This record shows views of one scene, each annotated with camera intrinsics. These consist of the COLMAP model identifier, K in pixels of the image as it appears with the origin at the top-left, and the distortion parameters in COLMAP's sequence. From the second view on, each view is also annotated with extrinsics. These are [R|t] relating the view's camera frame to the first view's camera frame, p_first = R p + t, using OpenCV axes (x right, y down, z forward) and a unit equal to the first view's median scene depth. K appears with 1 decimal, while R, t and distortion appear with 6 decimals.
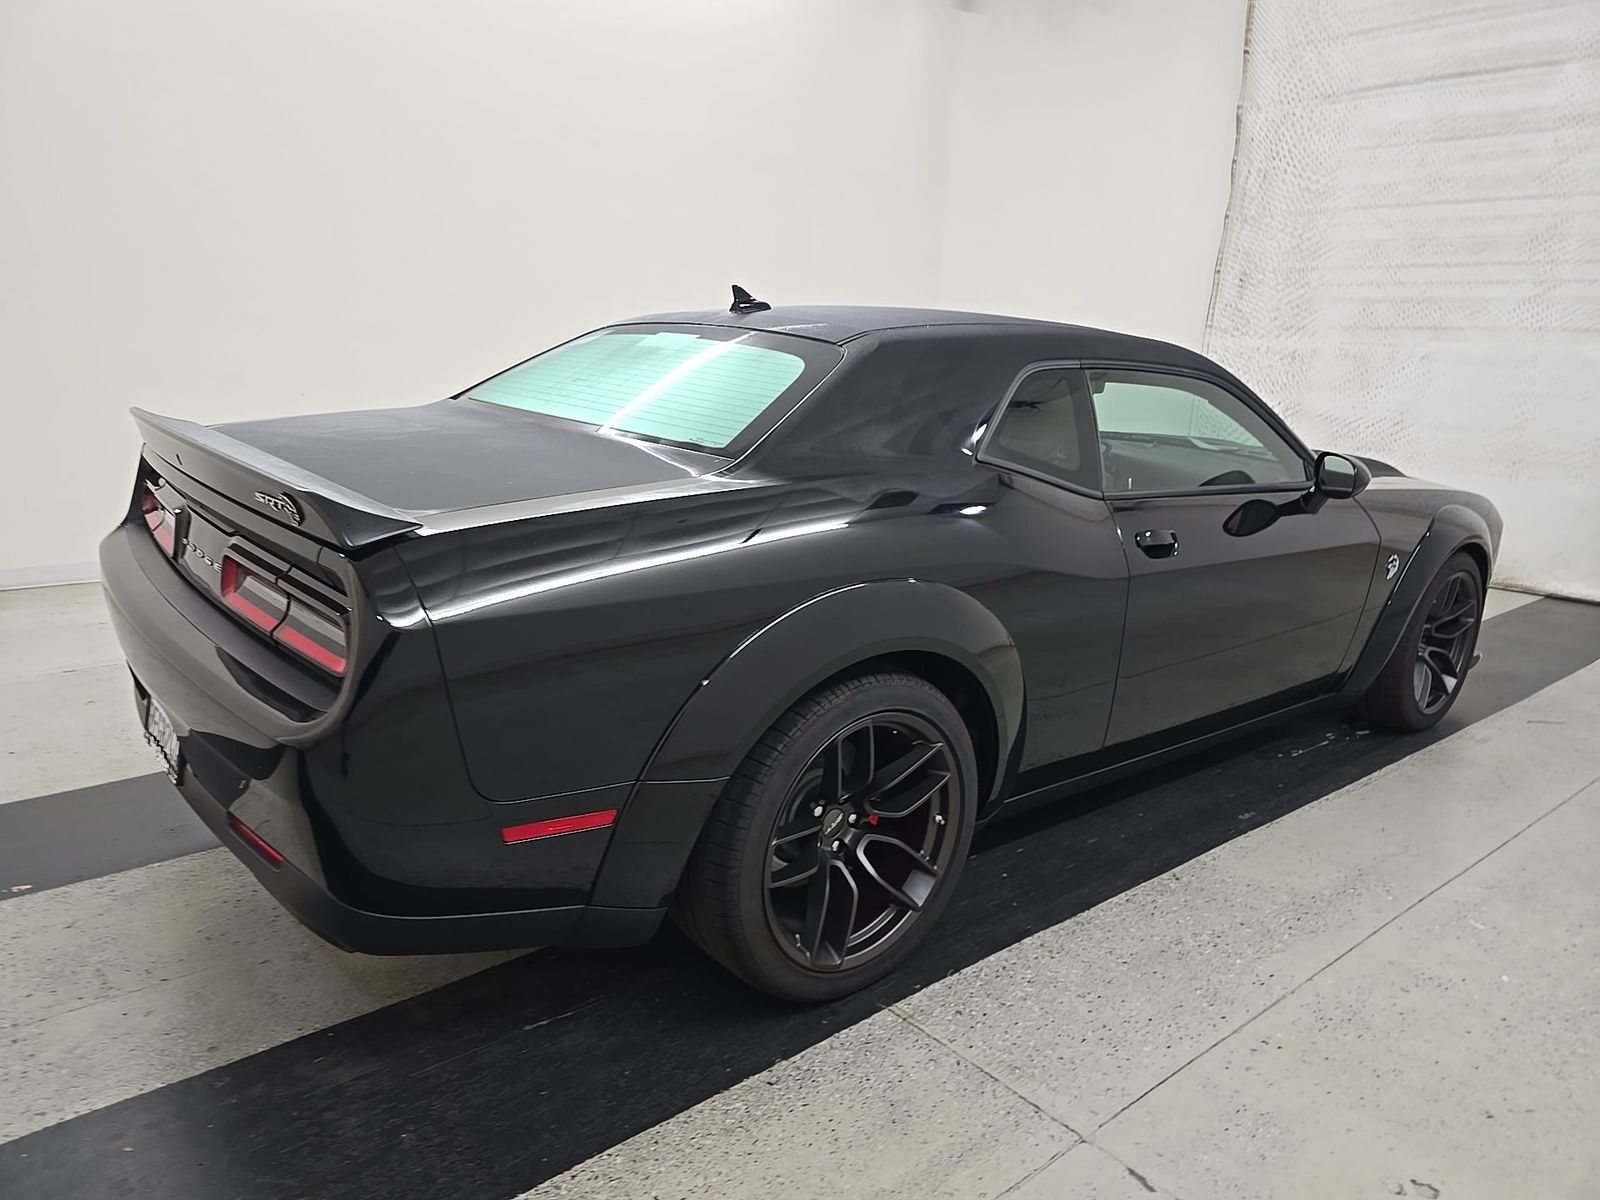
lens RADIAL K [[1070.6, 0, 795.3], [0, 1070.6, 607.0], [0, 0, 1]] dist [0.008276, -0.016569]
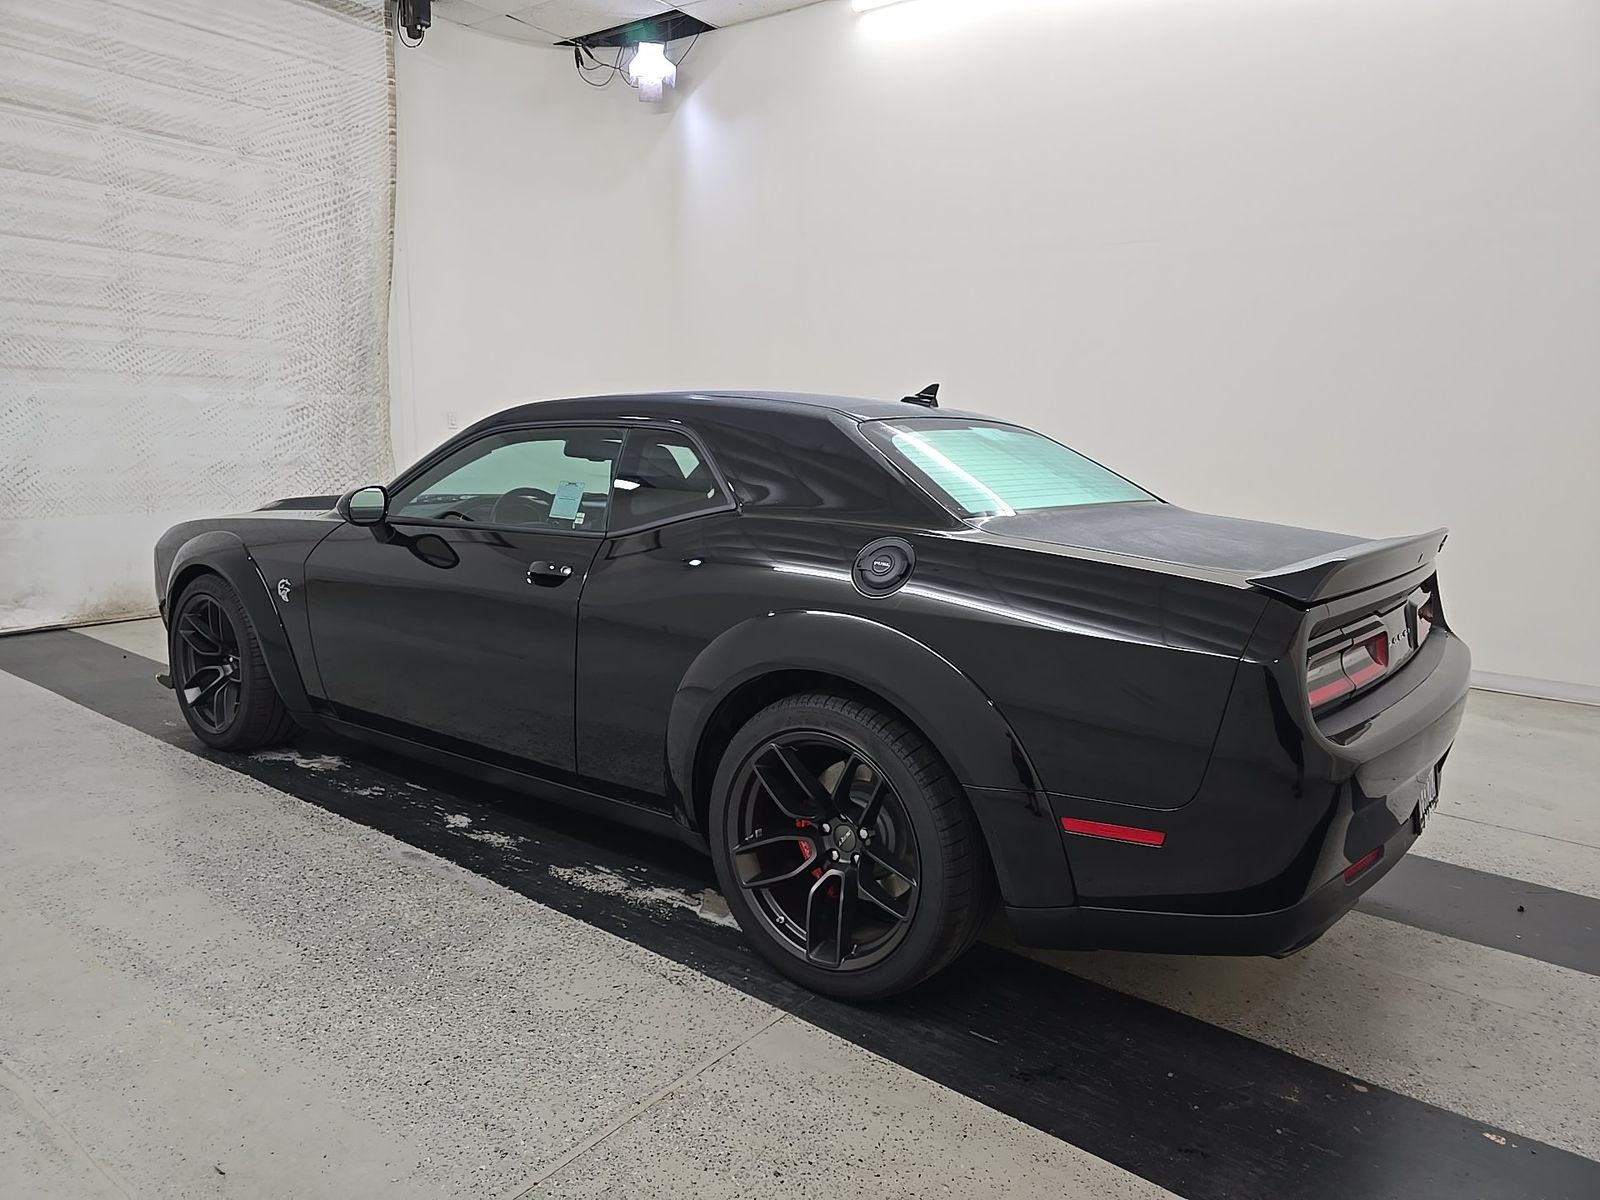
lens RADIAL K [[1070.6, 0, 797.8], [0, 1070.6, 595.8], [0, 0, 1]] dist [0.008276, -0.016569]
pose [[-0.206042, -0.189772, 0.959965, -0.498963], [0.196428, 0.953026, 0.230560, -0.162430], [-0.958625, 0.236069, -0.159086, 0.583244]]
